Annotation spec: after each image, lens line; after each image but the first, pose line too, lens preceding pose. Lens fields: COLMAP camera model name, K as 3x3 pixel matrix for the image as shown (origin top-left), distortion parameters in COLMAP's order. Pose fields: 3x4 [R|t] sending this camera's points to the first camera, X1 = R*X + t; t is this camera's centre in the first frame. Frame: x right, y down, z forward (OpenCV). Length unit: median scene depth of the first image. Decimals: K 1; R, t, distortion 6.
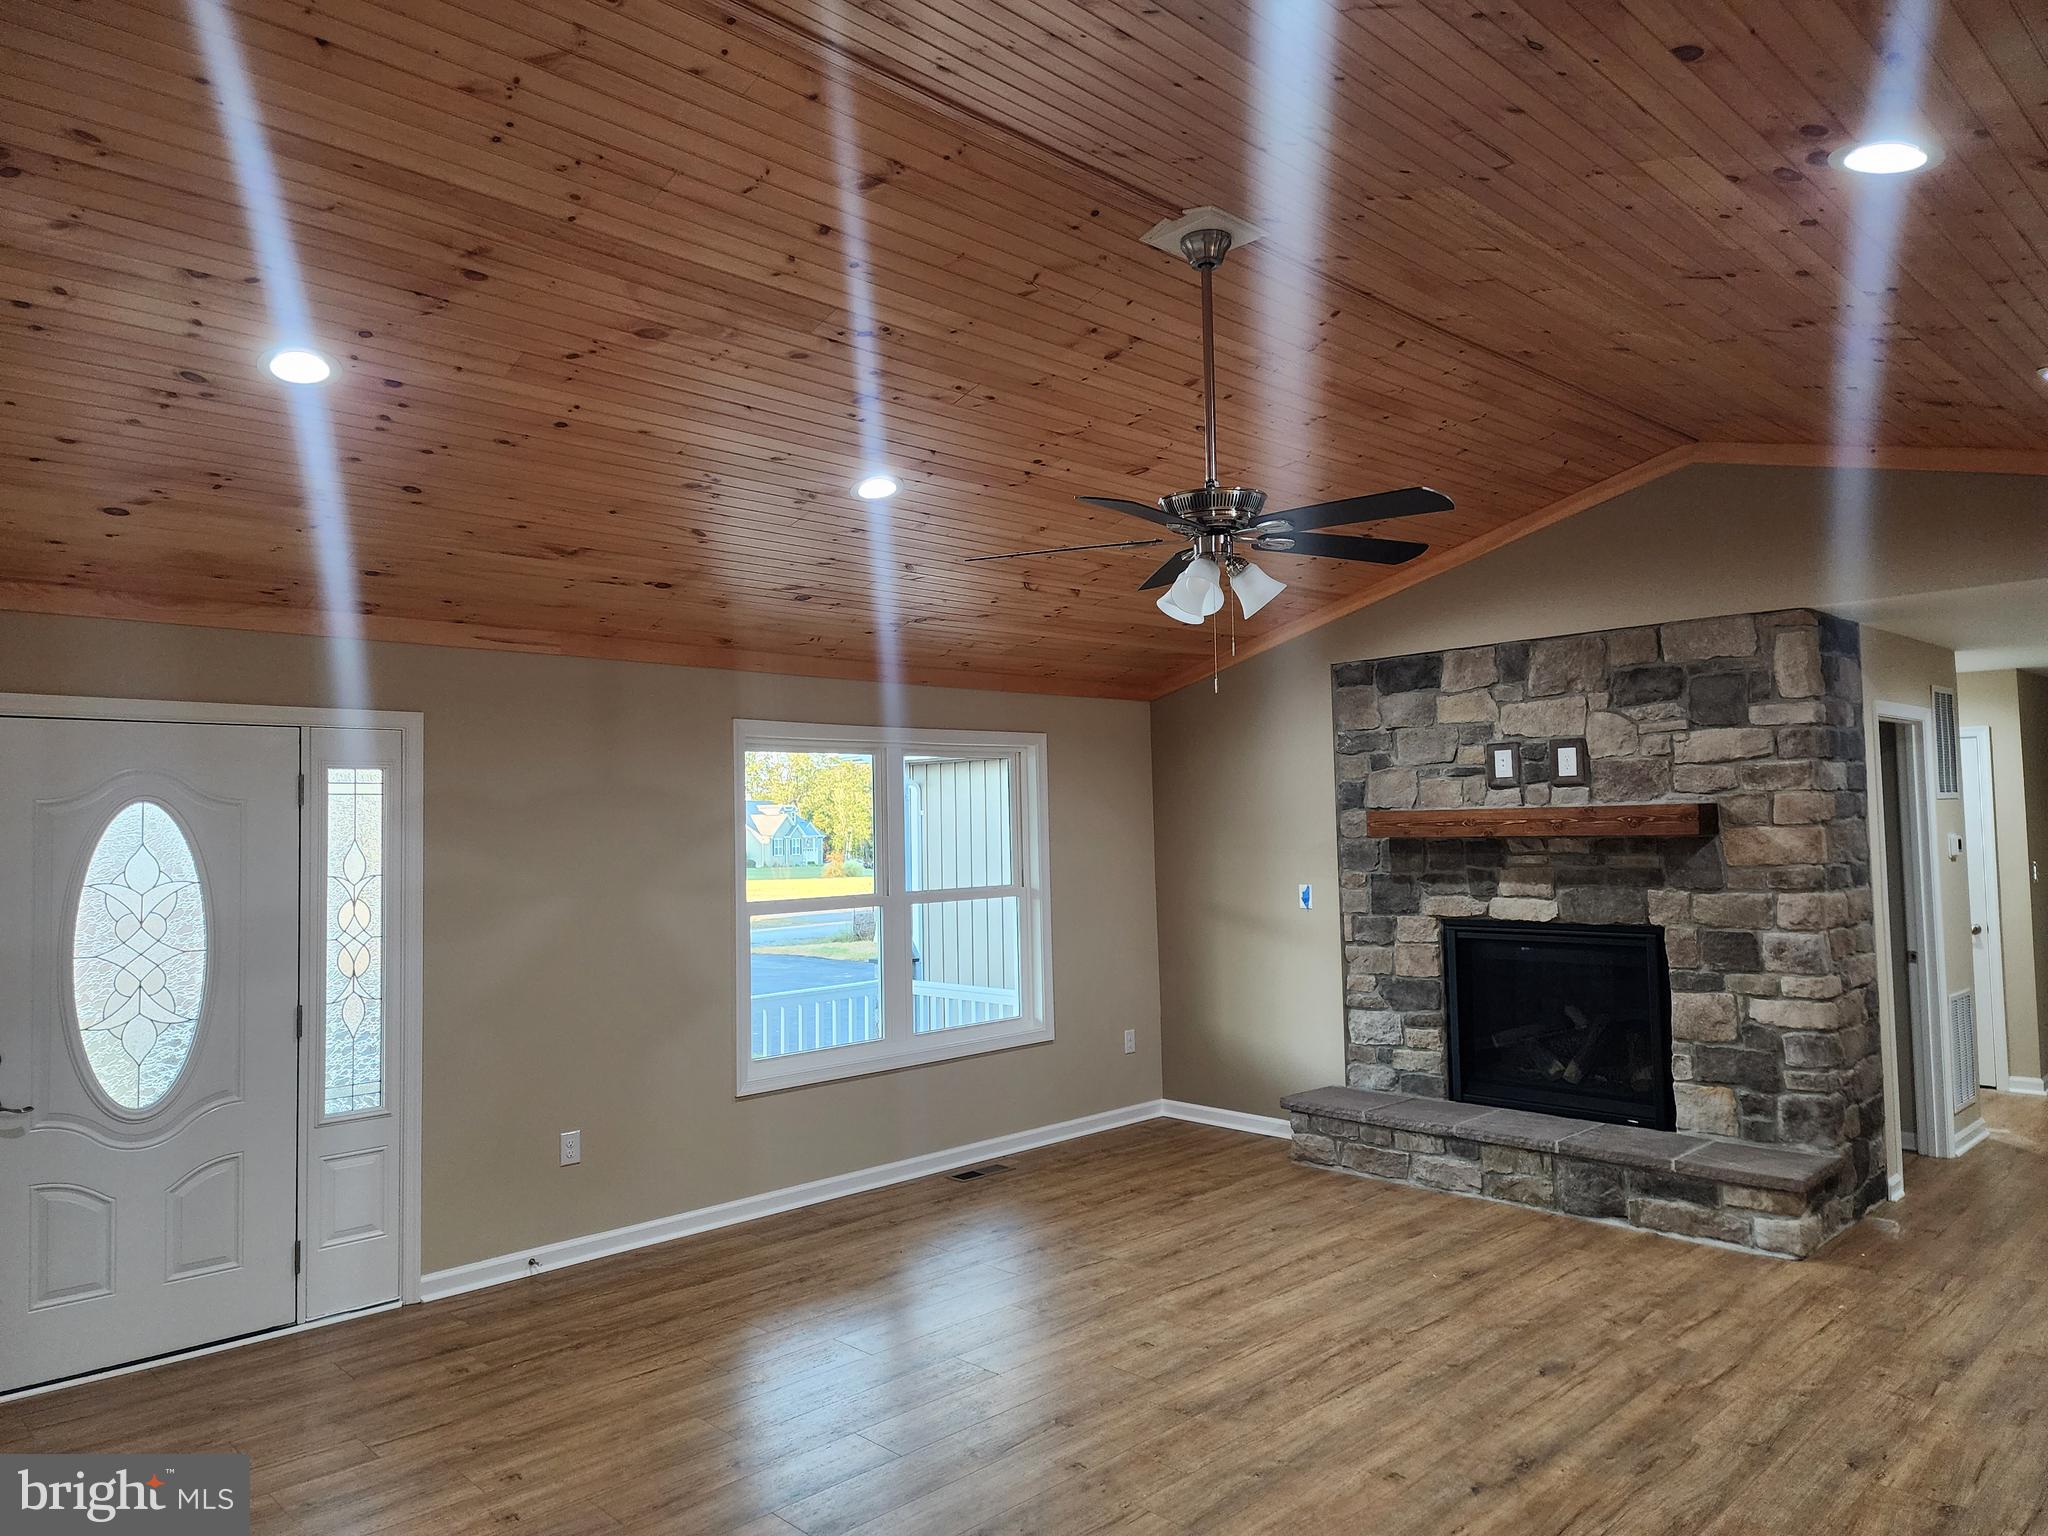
lens RADIAL K [[1381.7, 0, 1014.5], [0, 1381.7, 797.8], [0, 0, 1]] dist [0.076577, -0.069537]
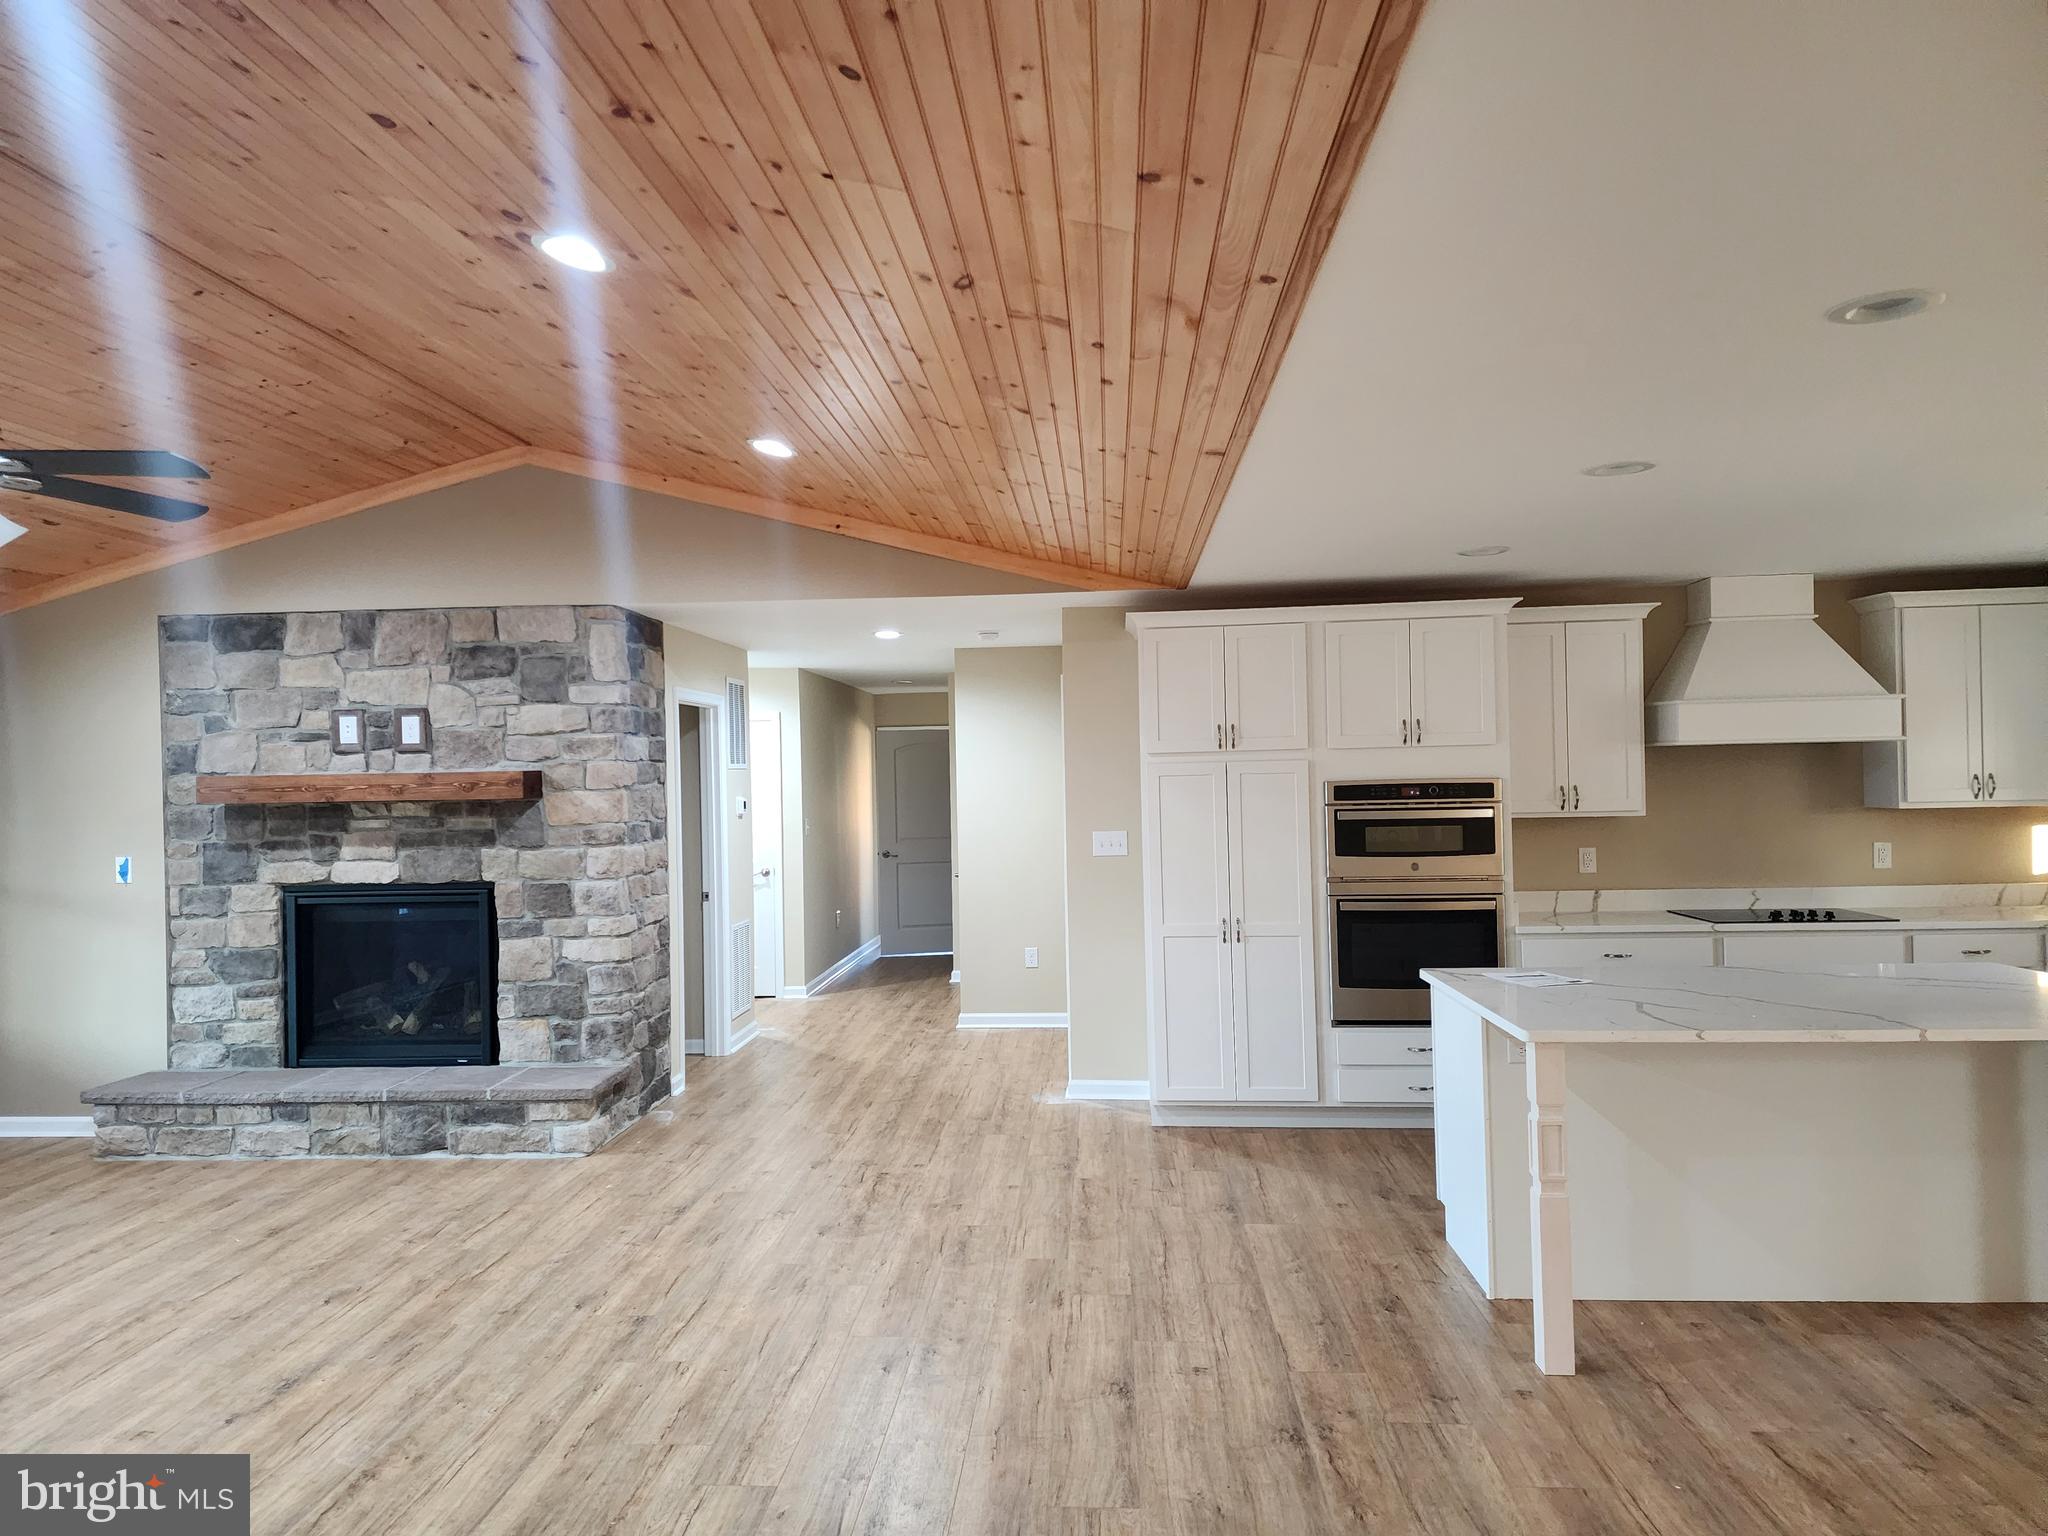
lens RADIAL K [[1381.7, 0, 1014.5], [0, 1381.7, 797.8], [0, 0, 1]] dist [0.076577, -0.069537]
pose [[0.746404, -0.005194, 0.665473, 0.038685], [-0.010339, 0.999758, 0.019399, 0.000194], [-0.665413, -0.021360, 0.746170, -0.094713]]
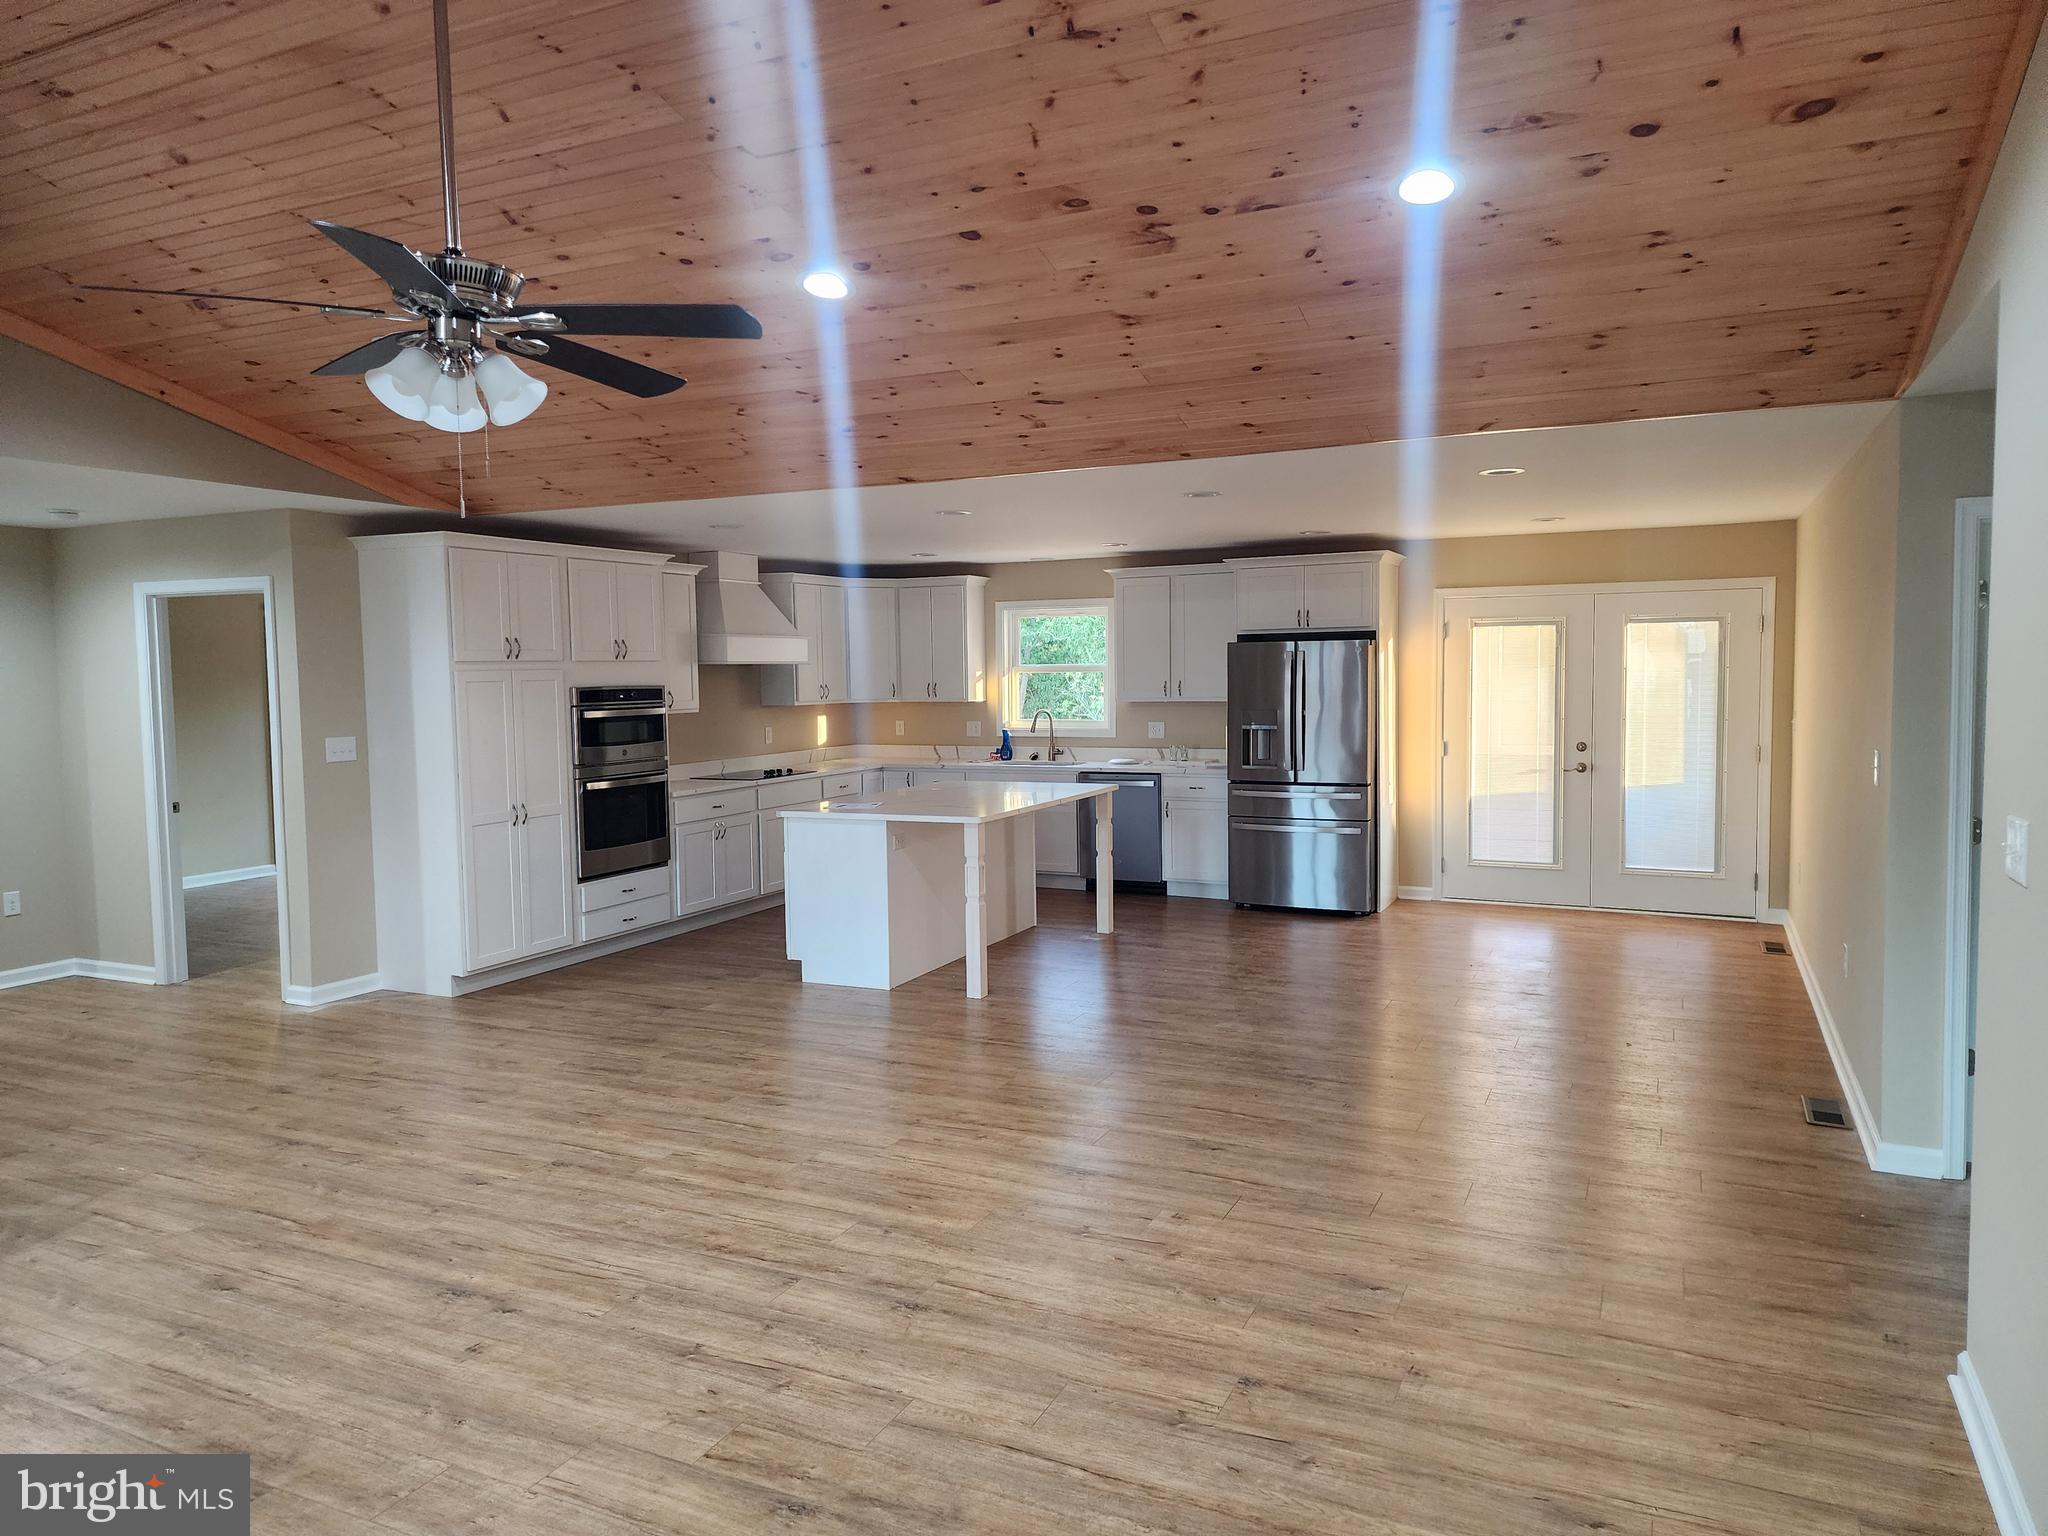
lens RADIAL K [[1312.2, 0, 1061.2], [0, 1312.2, 765.9], [0, 0, 1]] dist [0.071608, -0.053055]
pose [[-0.355156, -0.042587, 0.933837, -0.420975], [0.001799, 0.998929, 0.046240, 0.023194], [-0.934805, 0.018102, -0.354699, 0.552852]]
